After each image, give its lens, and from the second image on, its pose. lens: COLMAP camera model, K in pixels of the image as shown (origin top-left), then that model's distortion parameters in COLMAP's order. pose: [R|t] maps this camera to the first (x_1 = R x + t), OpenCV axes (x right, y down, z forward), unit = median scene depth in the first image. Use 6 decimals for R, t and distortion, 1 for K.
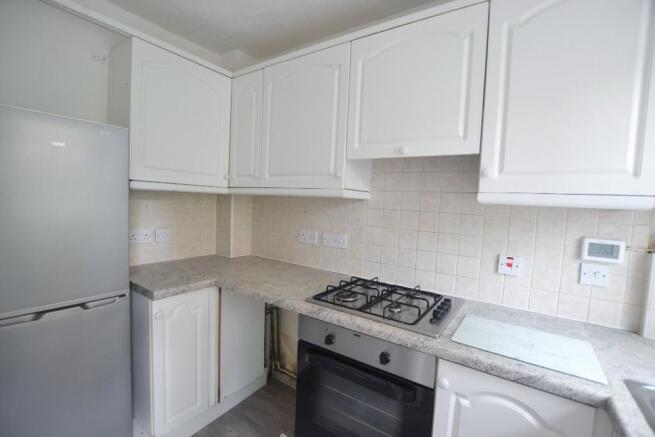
lens RADIAL K [[297.2, 0, 327.5], [0, 297.2, 218.5], [0, 0, 1]] dist [-0.016357, -0.000107]
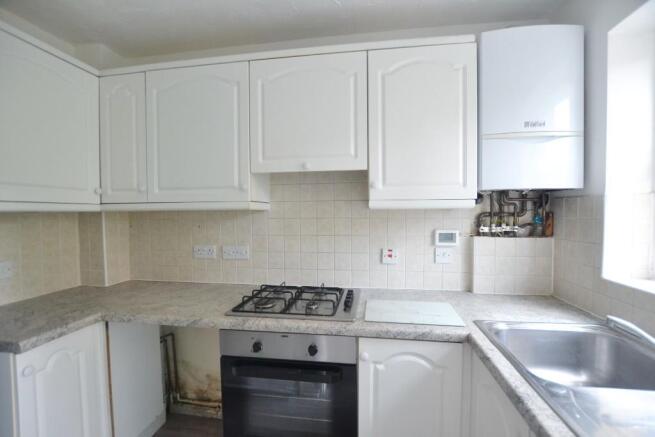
lens RADIAL K [[297.2, 0, 327.5], [0, 297.2, 218.5], [0, 0, 1]] dist [-0.016357, -0.000107]
pose [[0.901920, -0.061453, 0.427509, -0.149923], [0.073009, 0.997274, -0.010674, -0.008681], [-0.425688, 0.040839, 0.903948, -0.047146]]
